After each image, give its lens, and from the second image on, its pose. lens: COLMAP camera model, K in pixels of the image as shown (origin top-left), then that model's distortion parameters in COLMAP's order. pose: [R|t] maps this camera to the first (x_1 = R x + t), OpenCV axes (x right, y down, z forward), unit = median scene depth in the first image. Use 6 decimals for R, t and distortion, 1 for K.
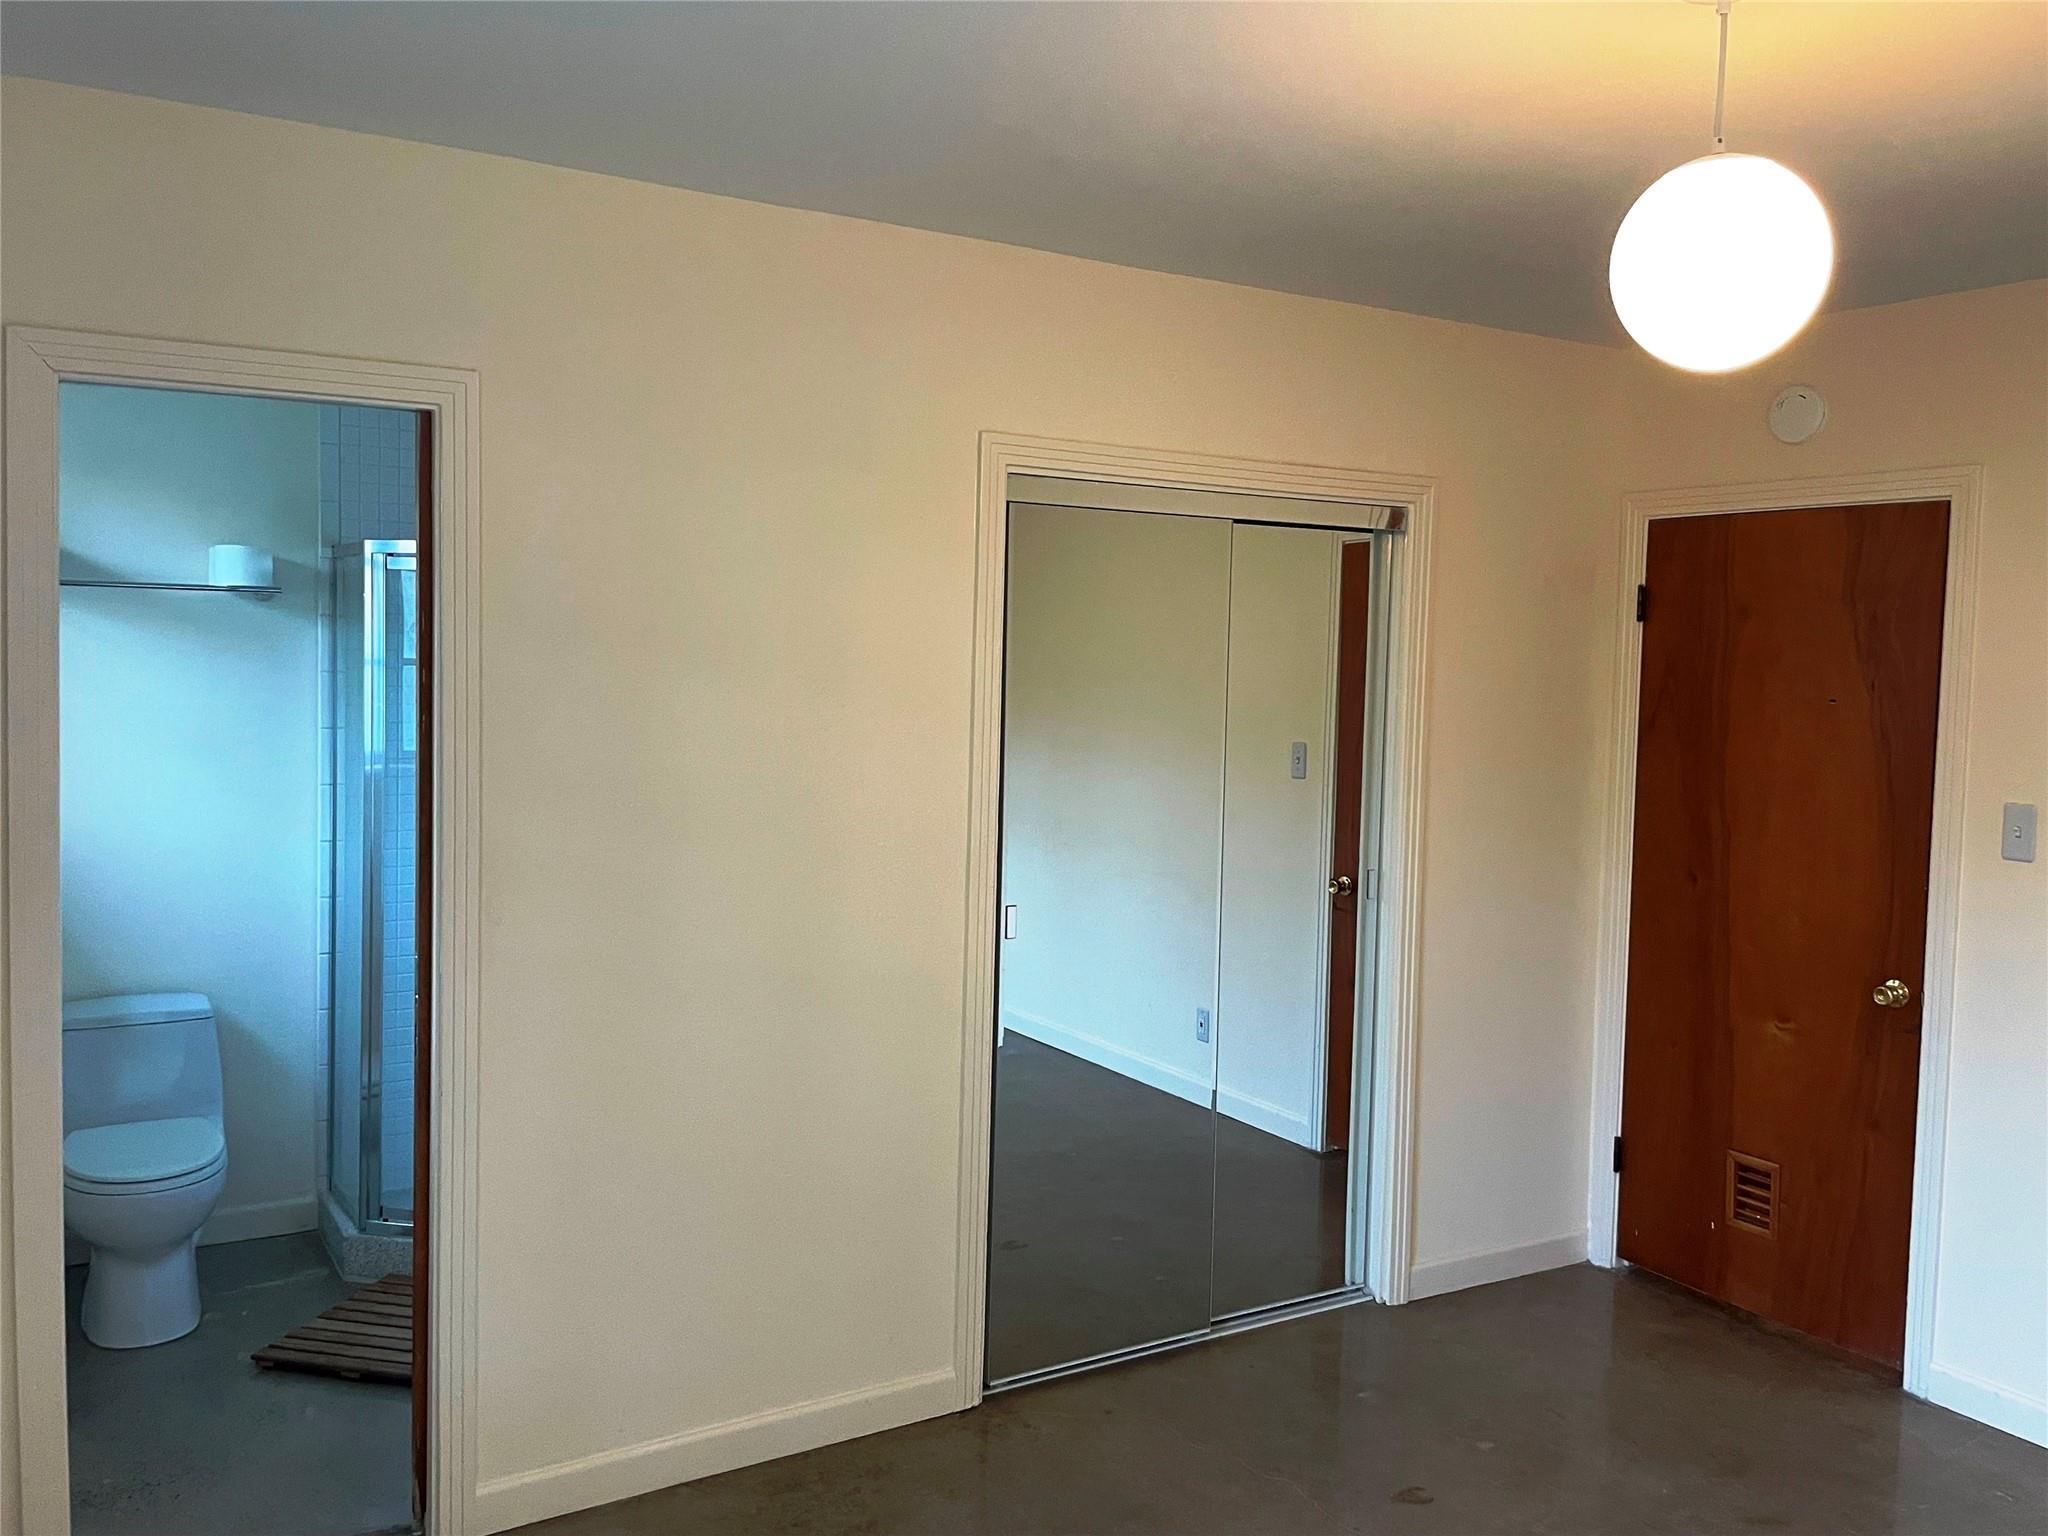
lens RADIAL K [[1670.3, 0, 1024.2], [0, 1670.3, 751.7], [0, 0, 1]] dist [0.066209, -0.074731]
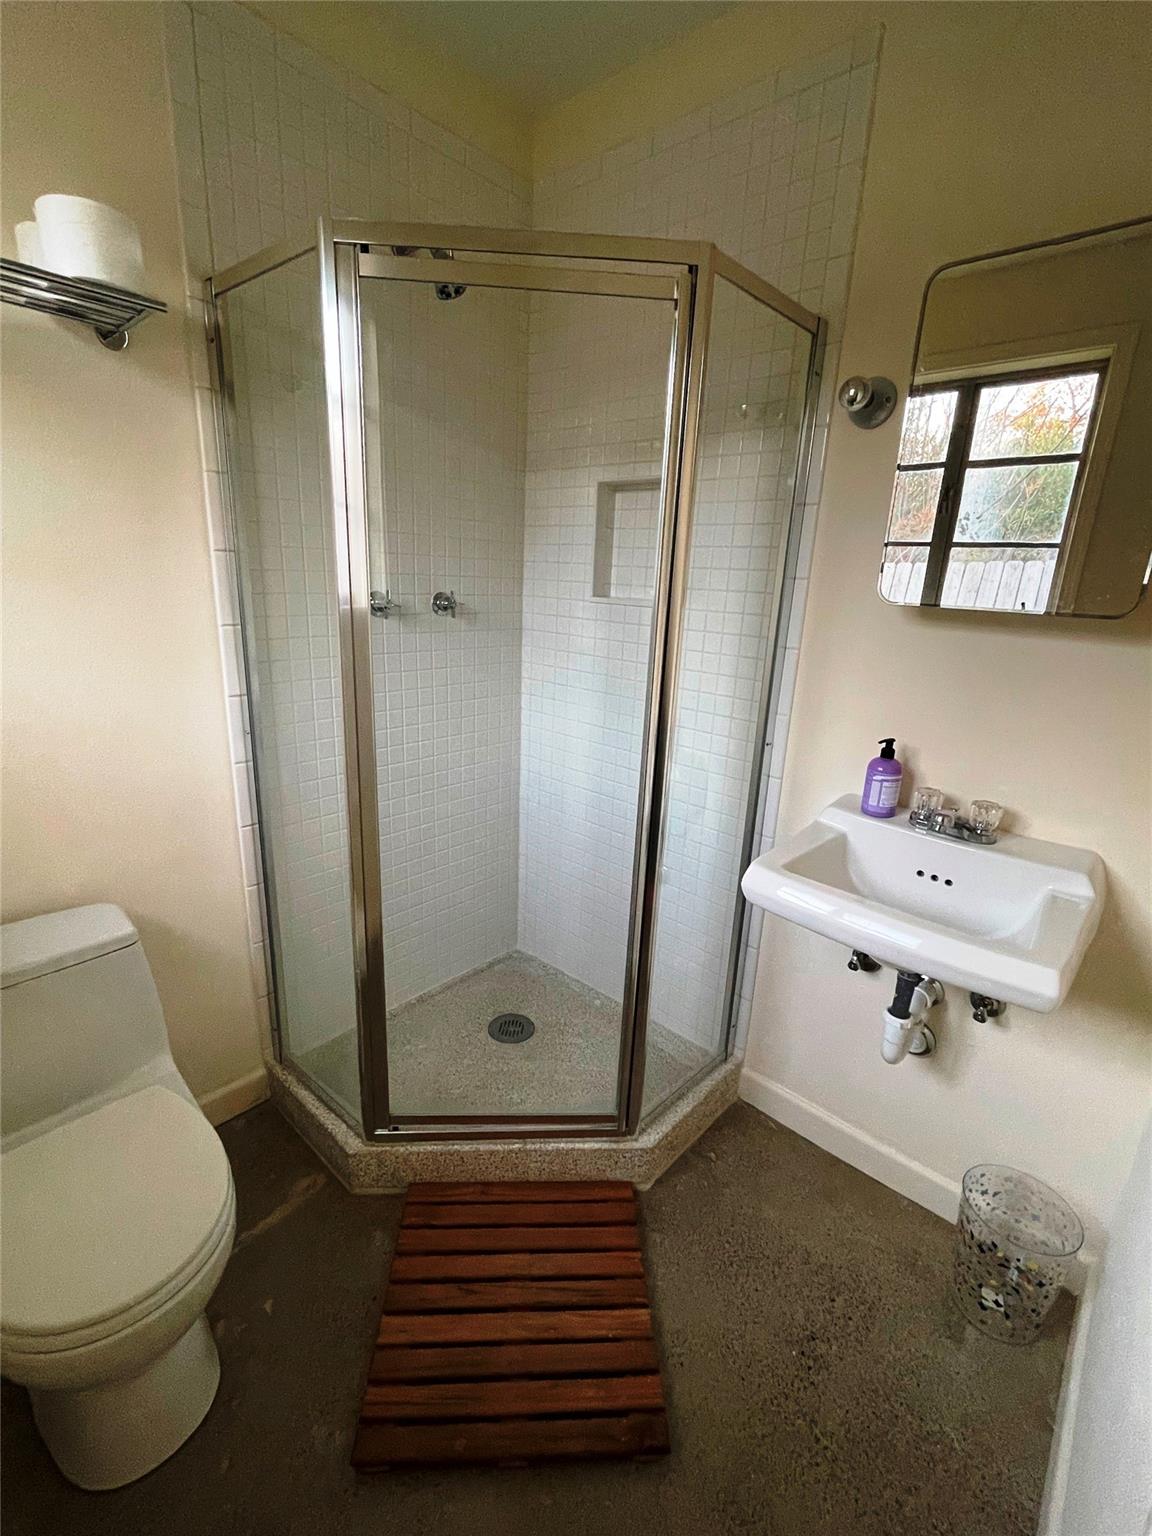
lens RADIAL K [[678.0, 0, 577.2], [0, 678.0, 770.9], [0, 0, 1]] dist [0.000043, -0.000224]
pose [[0.957029, -0.068401, 0.281811, -0.378205], [0.002737, 0.973872, 0.227082, 0.015378], [-0.289980, -0.216553, 0.932210, 0.687671]]
